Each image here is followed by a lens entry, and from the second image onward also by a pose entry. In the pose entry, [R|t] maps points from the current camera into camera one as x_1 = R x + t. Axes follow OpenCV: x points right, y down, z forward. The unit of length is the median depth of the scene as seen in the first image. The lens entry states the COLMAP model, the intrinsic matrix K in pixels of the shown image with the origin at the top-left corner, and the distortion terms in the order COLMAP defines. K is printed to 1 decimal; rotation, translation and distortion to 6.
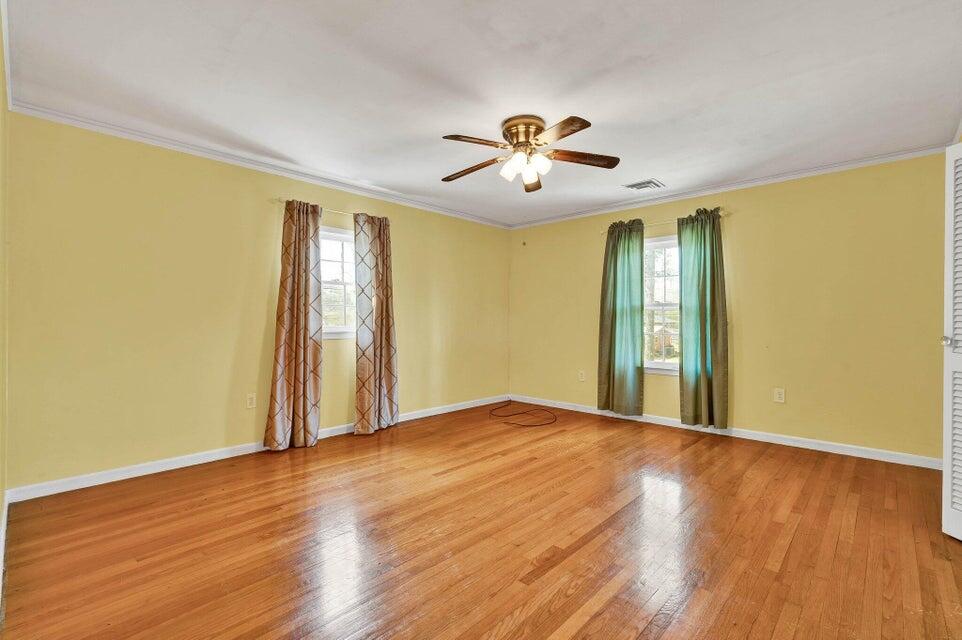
lens RADIAL K [[437.6, 0, 482.1], [0, 437.6, 318.6], [0, 0, 1]] dist [-0.002300, 0.003328]
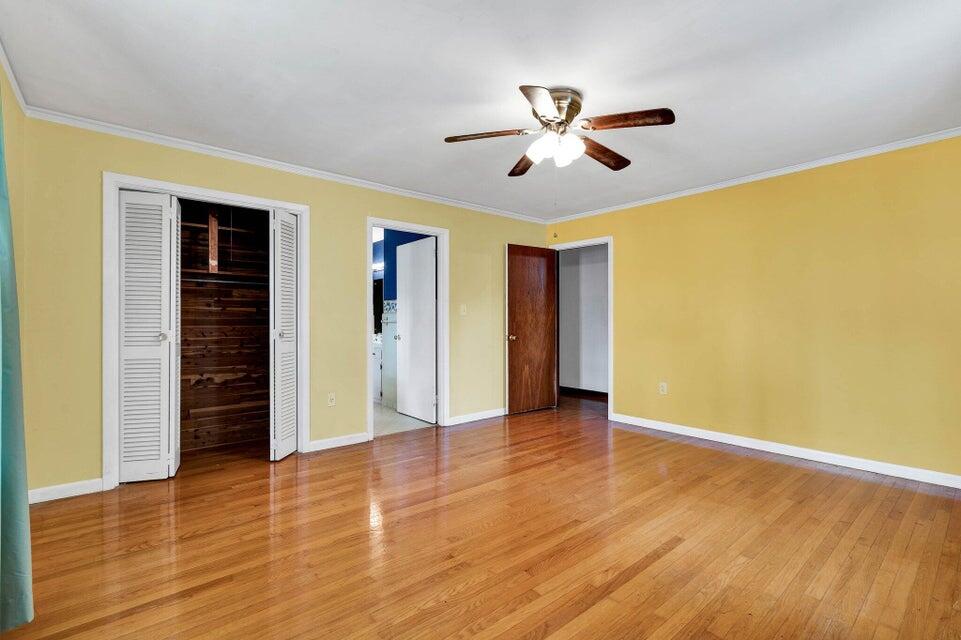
lens RADIAL K [[437.1, 0, 480.7], [0, 437.1, 320.5], [0, 0, 1]] dist [-0.002300, 0.003328]
pose [[-0.993653, -0.001706, 0.112474, 0.125228], [-0.002223, 0.999988, -0.004466, 0.005544], [-0.112465, -0.004687, -0.993645, 1.620487]]
